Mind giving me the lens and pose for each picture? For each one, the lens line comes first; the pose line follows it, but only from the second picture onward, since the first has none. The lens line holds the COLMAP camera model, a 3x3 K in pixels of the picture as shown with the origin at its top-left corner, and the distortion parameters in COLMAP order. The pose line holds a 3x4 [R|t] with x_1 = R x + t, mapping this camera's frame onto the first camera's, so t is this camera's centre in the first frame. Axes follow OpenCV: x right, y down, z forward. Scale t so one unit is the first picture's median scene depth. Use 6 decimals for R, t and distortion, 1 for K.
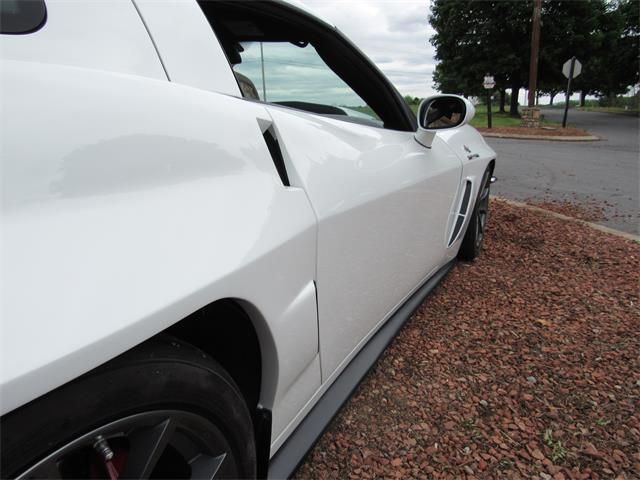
lens RADIAL K [[458.3, 0, 320.0], [0, 458.3, 237.8], [0, 0, 1]] dist [-0.022676, 0.004020]
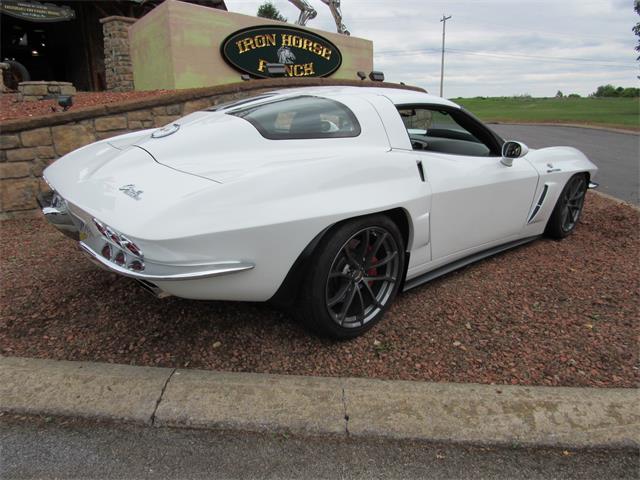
lens RADIAL K [[458.3, 0, 320.7], [0, 458.3, 235.6], [0, 0, 1]] dist [-0.022676, 0.004020]
pose [[0.934900, 0.115017, -0.335758, 0.053502], [-0.107744, 0.993362, 0.040281, 0.030088], [0.338162, -0.001483, 0.941087, -0.320125]]
